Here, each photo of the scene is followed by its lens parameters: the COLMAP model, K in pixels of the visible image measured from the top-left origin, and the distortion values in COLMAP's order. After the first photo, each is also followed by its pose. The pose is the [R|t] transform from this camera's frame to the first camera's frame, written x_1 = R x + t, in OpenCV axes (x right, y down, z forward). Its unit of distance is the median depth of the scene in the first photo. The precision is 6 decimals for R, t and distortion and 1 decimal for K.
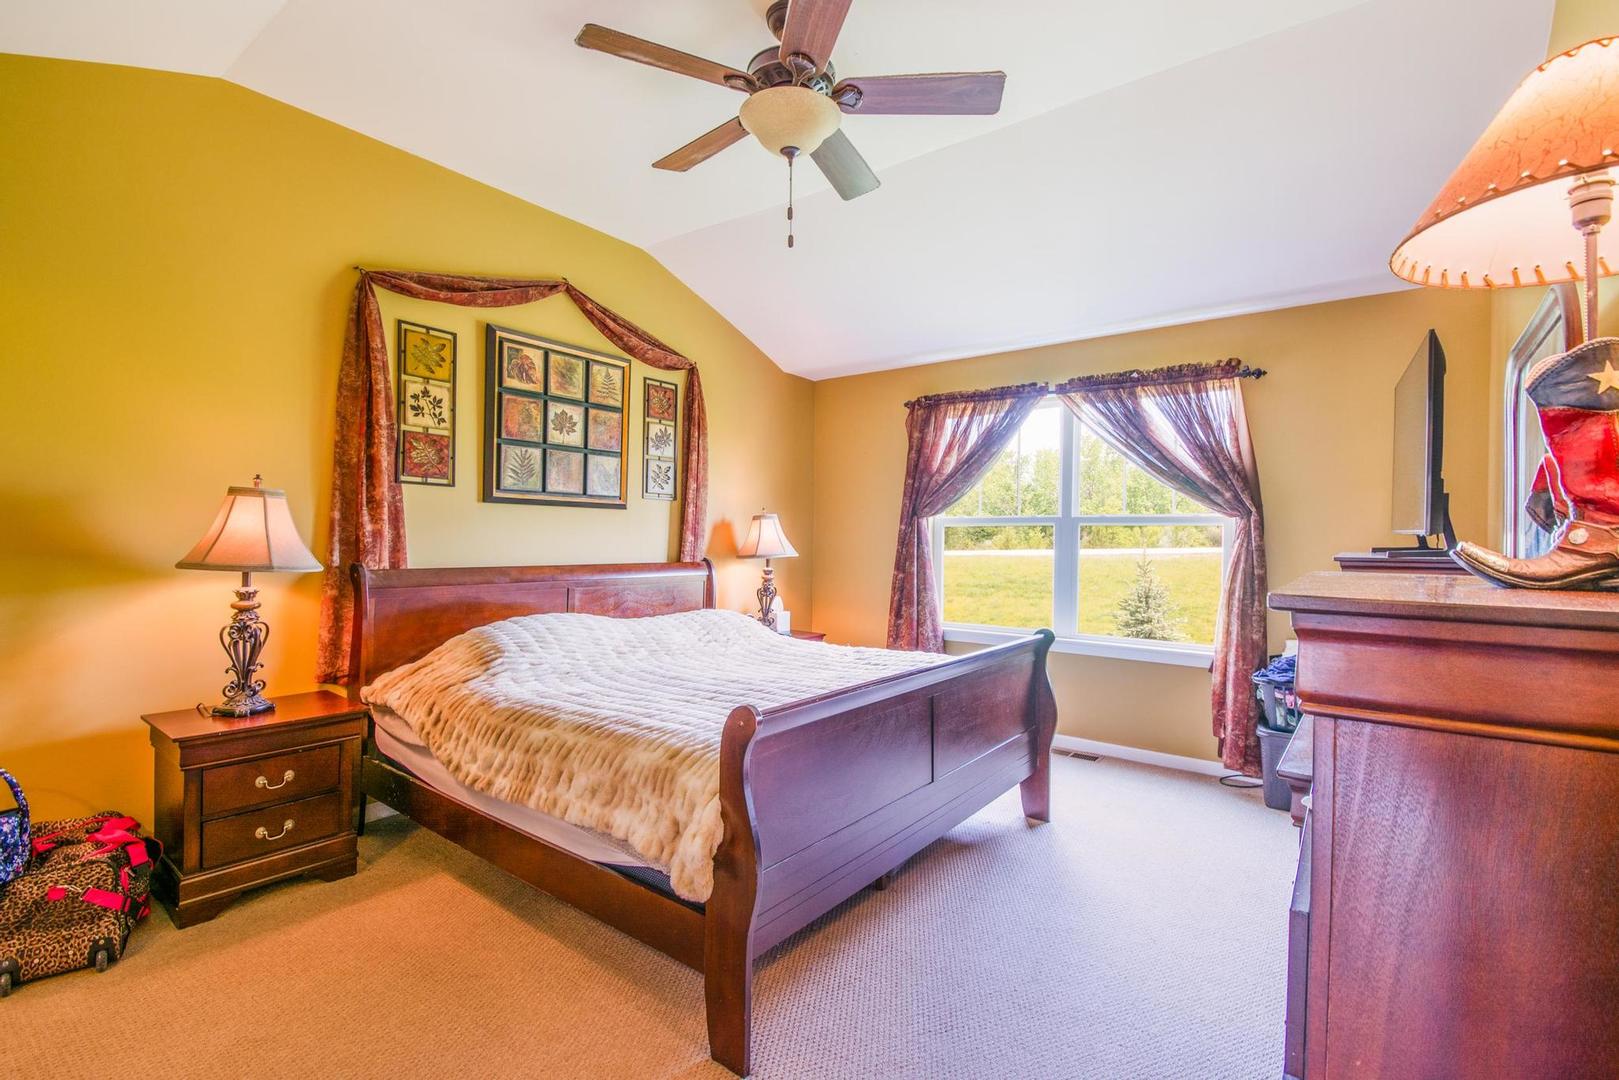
lens RADIAL K [[729.4, 0, 806.6], [0, 729.4, 540.9], [0, 0, 1]] dist [0.000313, -0.000596]
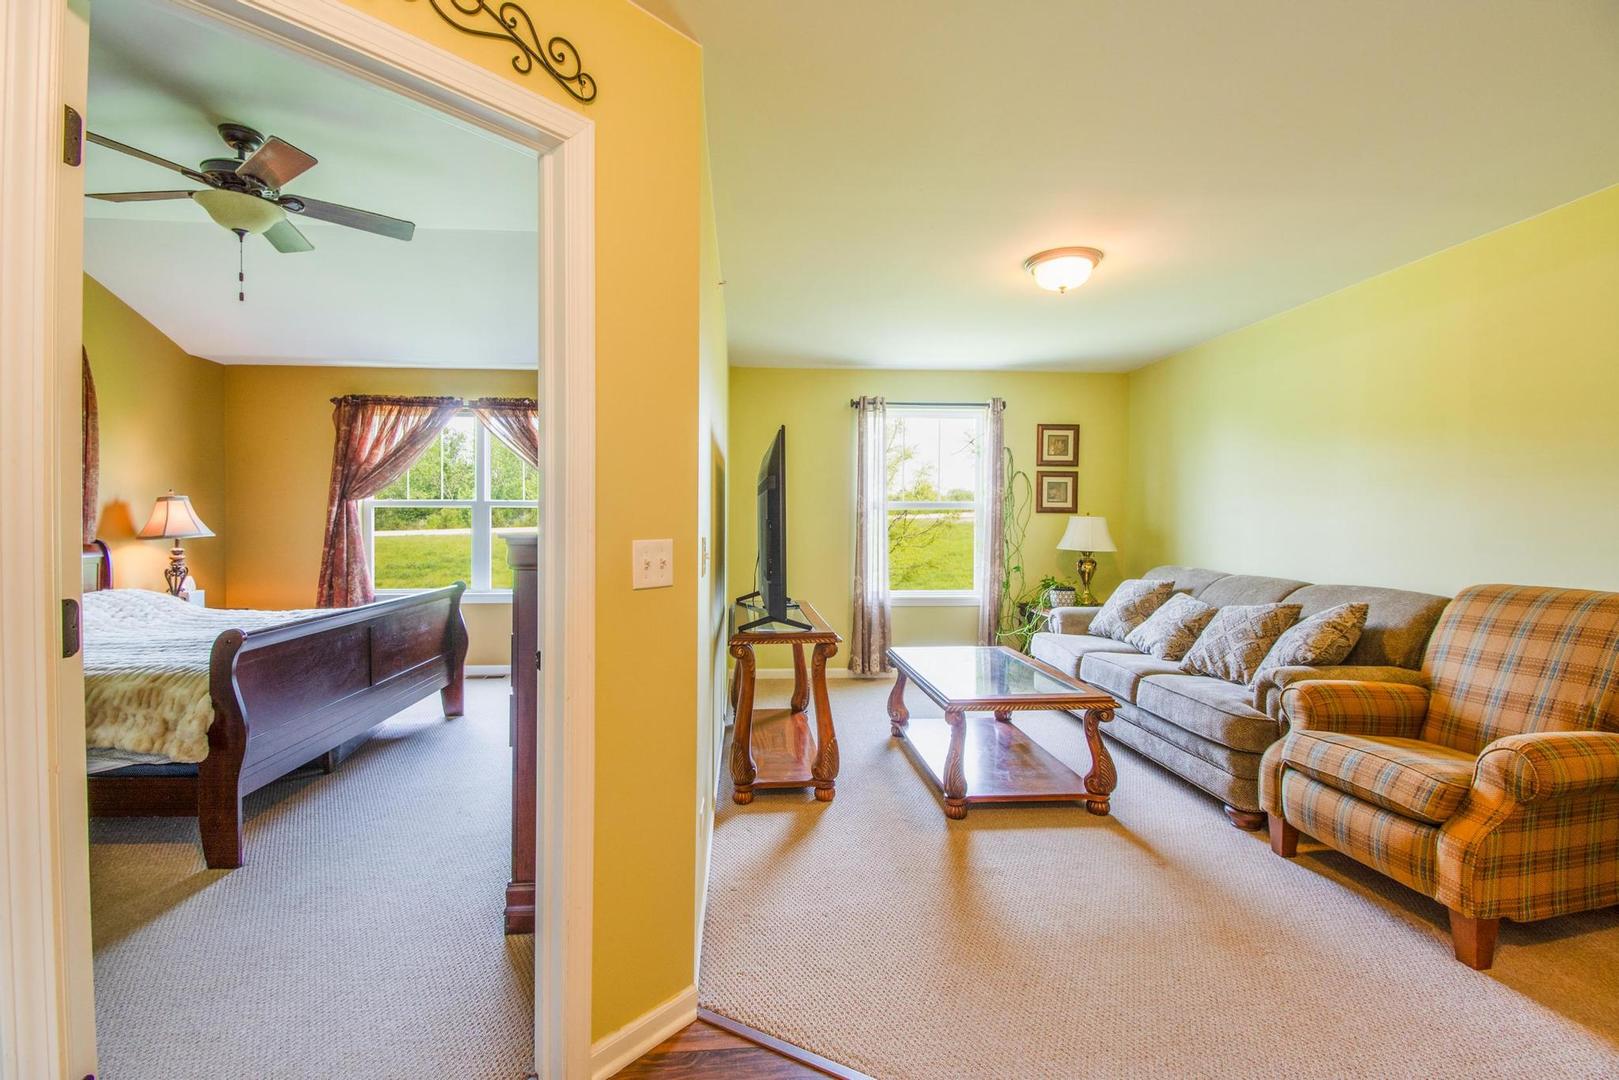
lens RADIAL K [[732.3, 0, 807.5], [0, 732.3, 532.6], [0, 0, 1]] dist [0.025695, -0.021452]
pose [[0.749026, -0.020228, 0.662232, -0.078717], [0.008238, 0.999741, 0.021219, 0.000468], [-0.662489, -0.010438, 0.748998, -0.372210]]
